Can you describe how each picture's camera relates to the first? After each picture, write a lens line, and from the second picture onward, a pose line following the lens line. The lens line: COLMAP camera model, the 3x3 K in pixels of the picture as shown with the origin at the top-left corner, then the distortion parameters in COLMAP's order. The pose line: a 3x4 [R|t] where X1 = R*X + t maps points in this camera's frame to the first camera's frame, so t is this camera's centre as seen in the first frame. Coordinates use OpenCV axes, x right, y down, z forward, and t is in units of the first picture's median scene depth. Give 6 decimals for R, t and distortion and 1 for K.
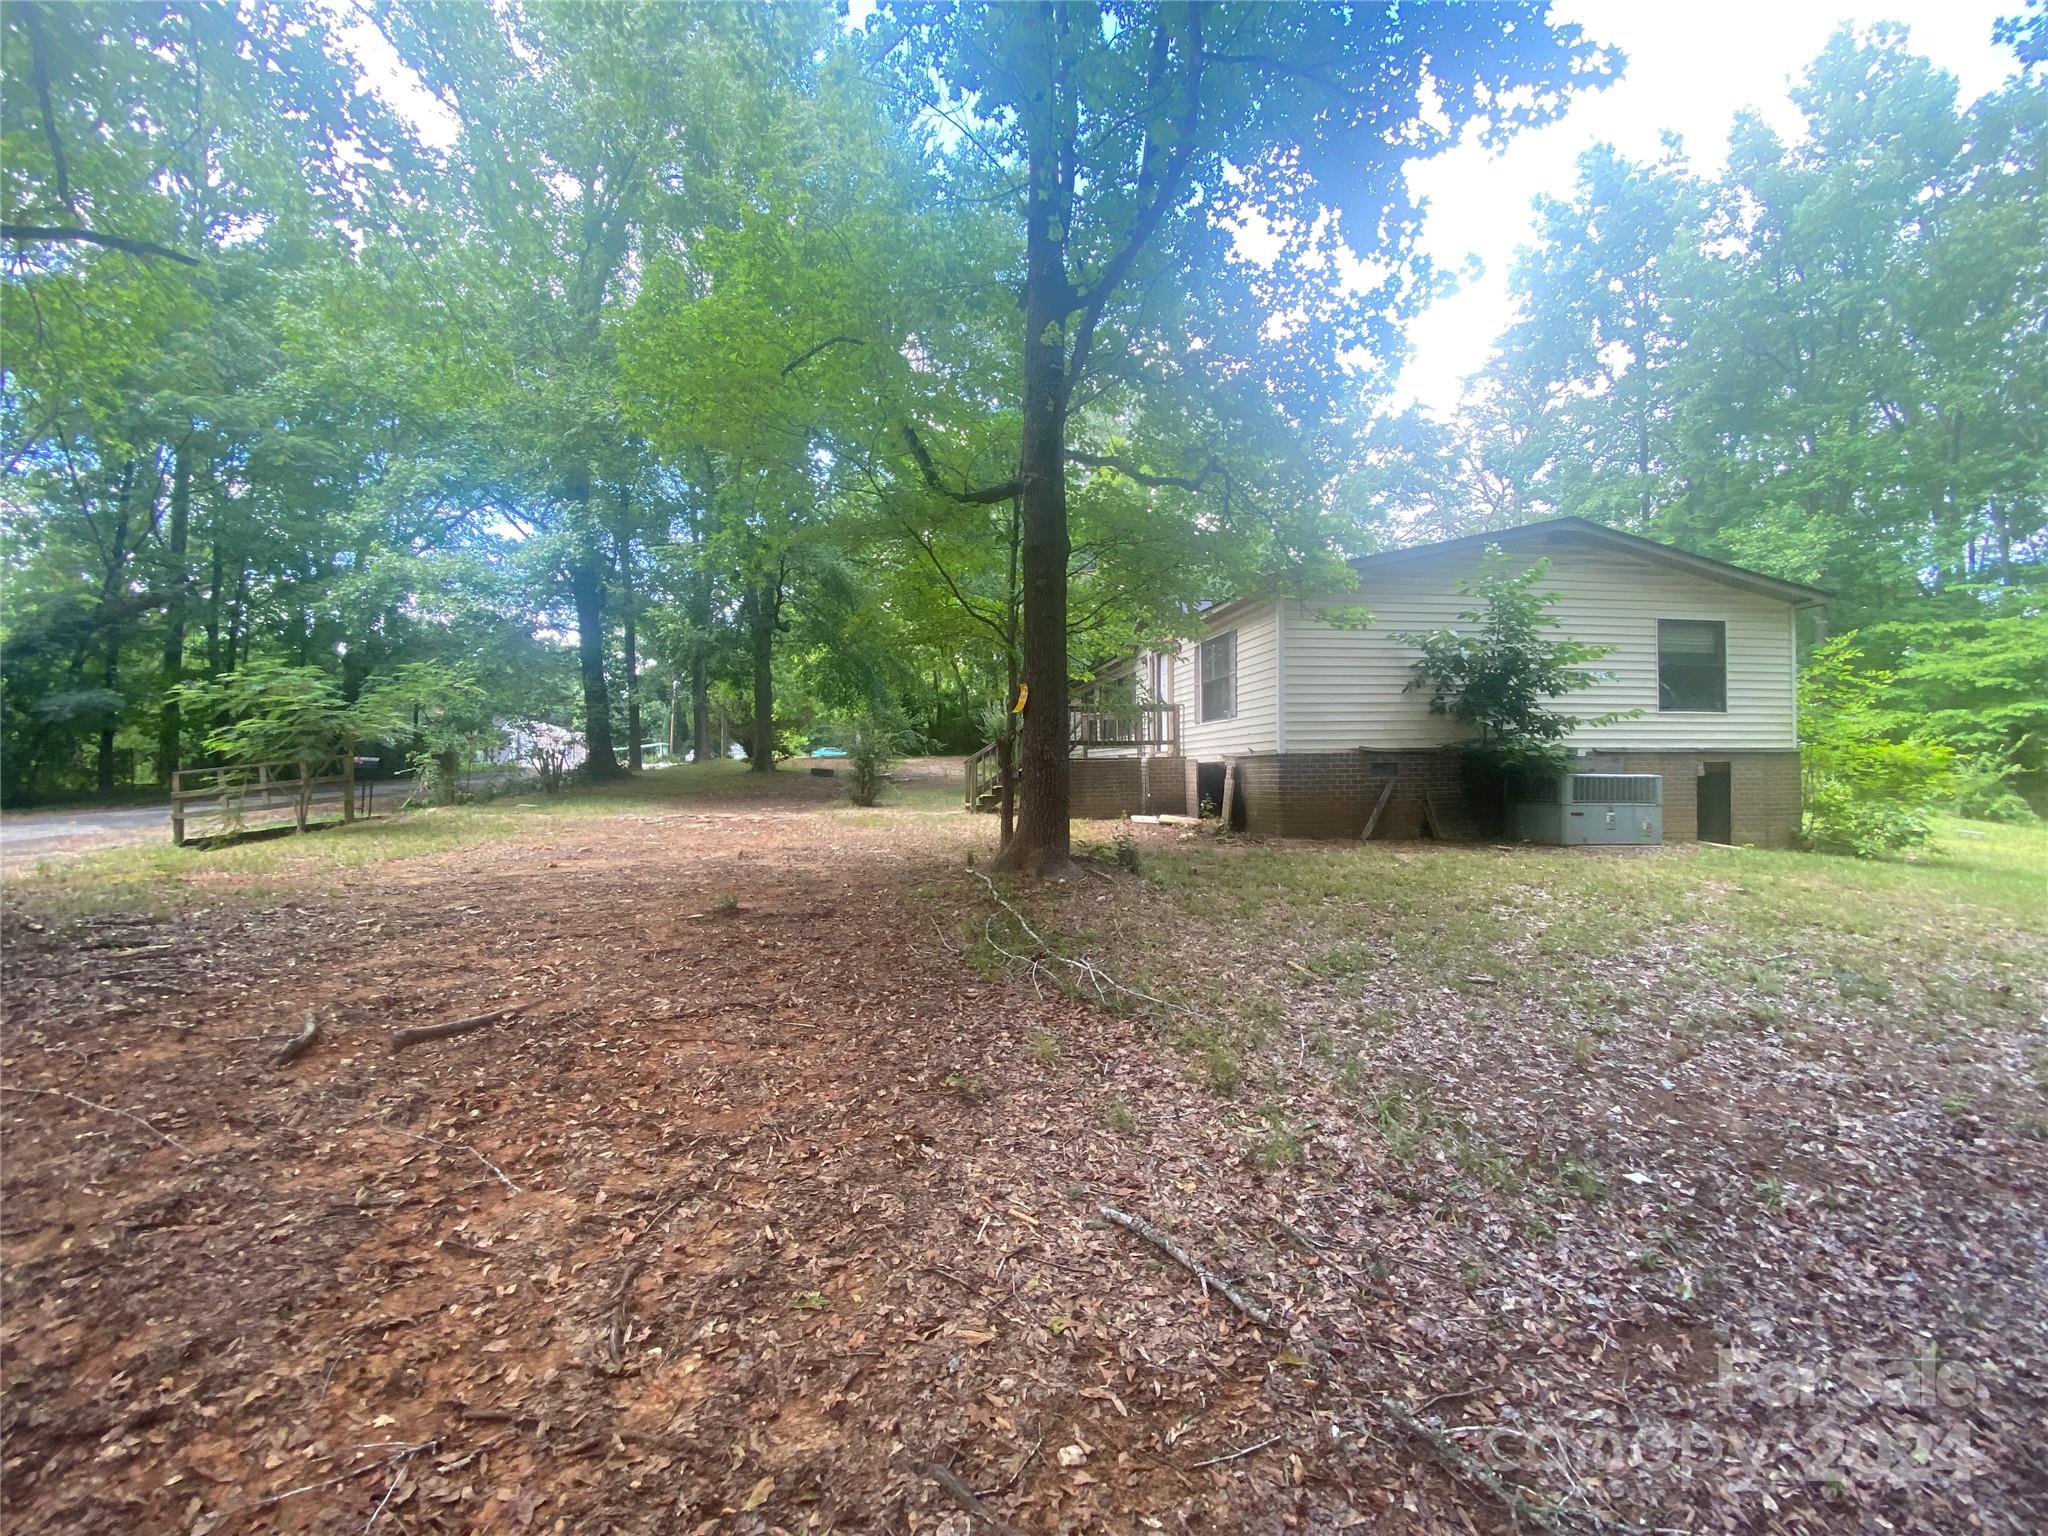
lens RADIAL K [[826.3, 0, 1020.4], [0, 826.3, 773.6], [0, 0, 1]] dist [0.017471, -0.018946]
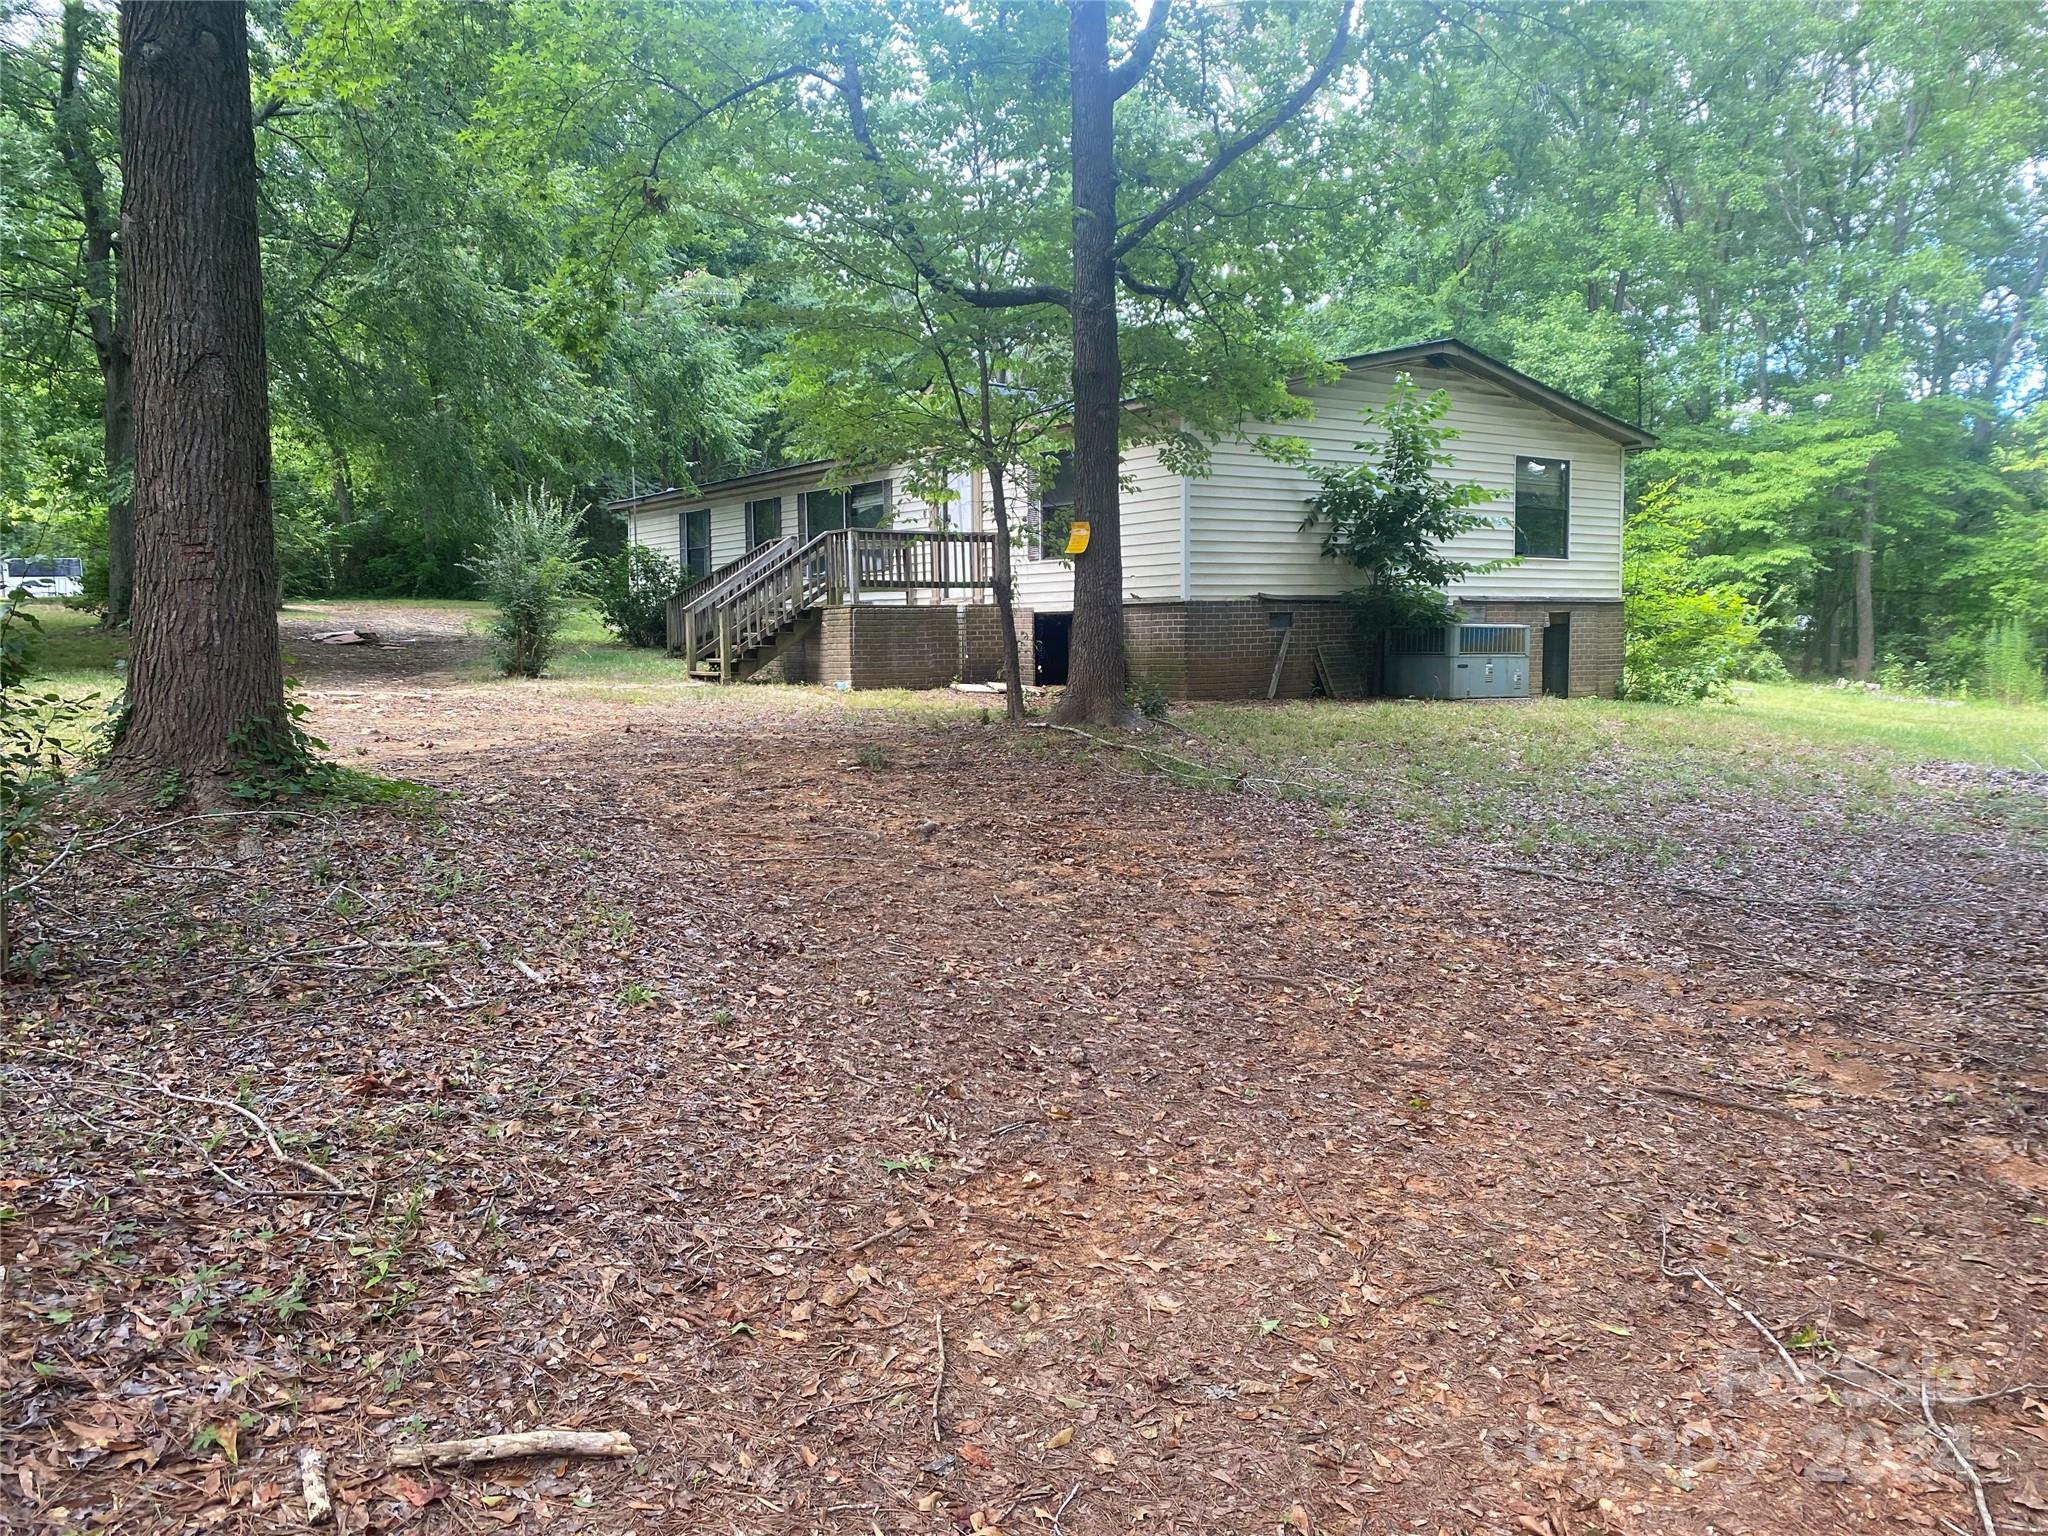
lens RADIAL K [[1533.3, 0, 1024.0], [0, 1533.3, 768.0], [0, 0, 1]] dist [0.004325, -0.000133]
pose [[0.900762, -0.040446, 0.432425, -0.467558], [0.004605, 0.996488, 0.083612, 0.013995], [-0.434288, -0.073324, 0.897785, -0.316858]]
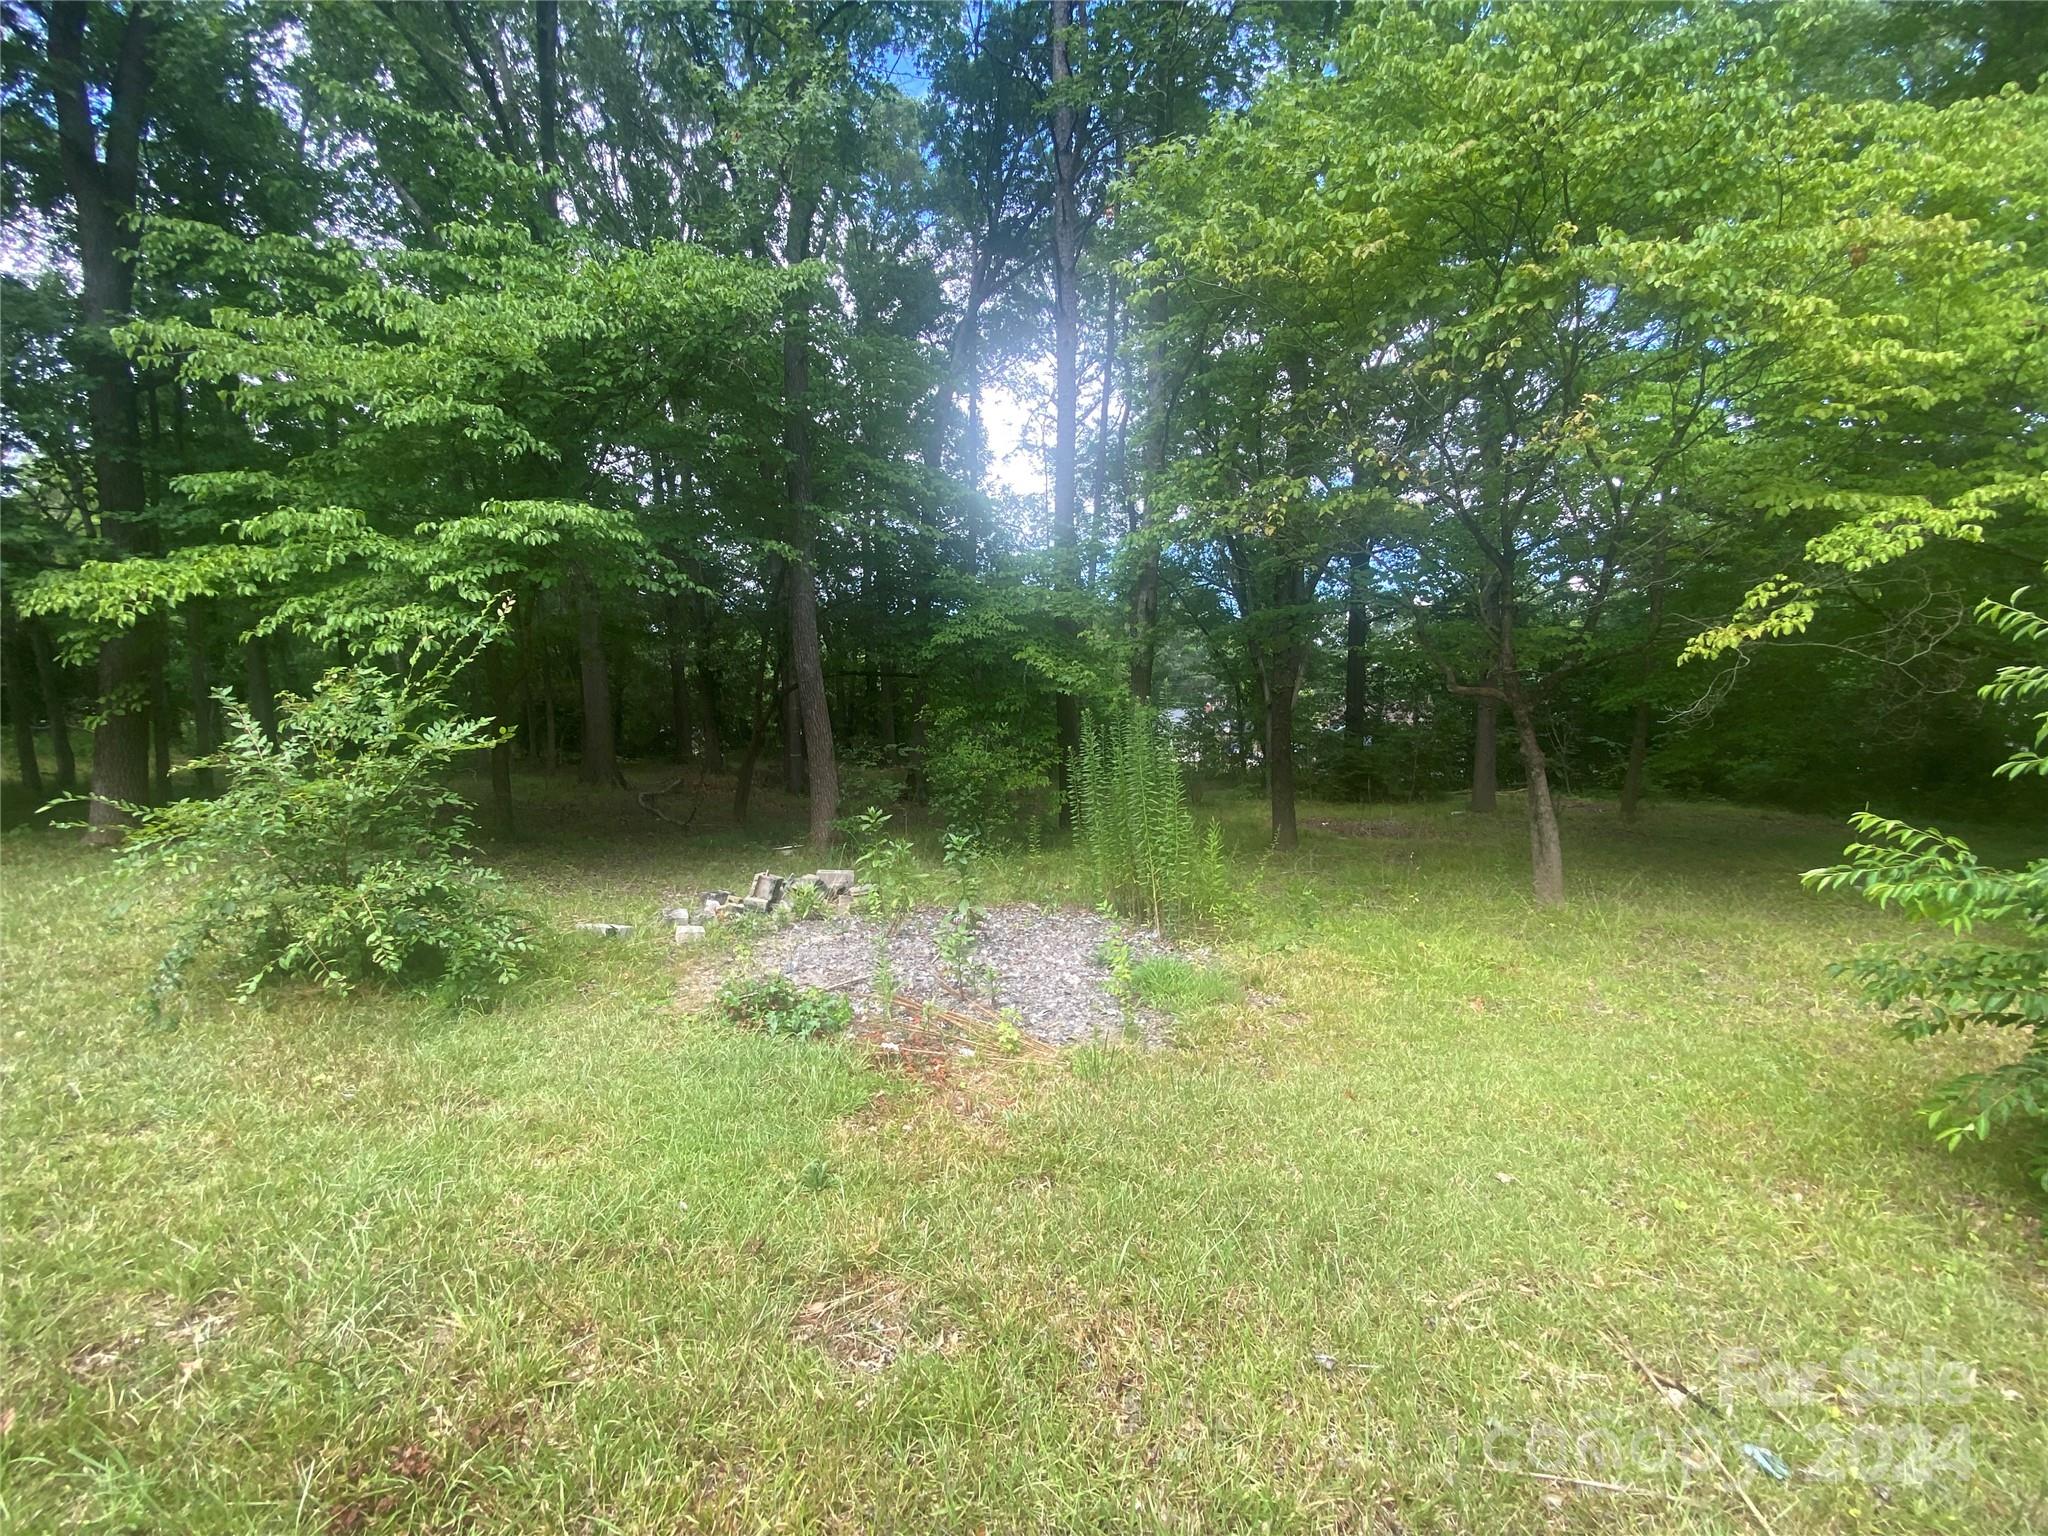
lens RADIAL K [[821.3, 0, 1015.5], [0, 821.3, 791.1], [0, 0, 1]] dist [0.019808, -0.018147]
pose [[0.400011, -0.090378, 0.912043, 1.854981], [0.053618, 0.995729, 0.075155, 0.001477], [-0.914941, 0.018839, 0.403148, 1.317661]]
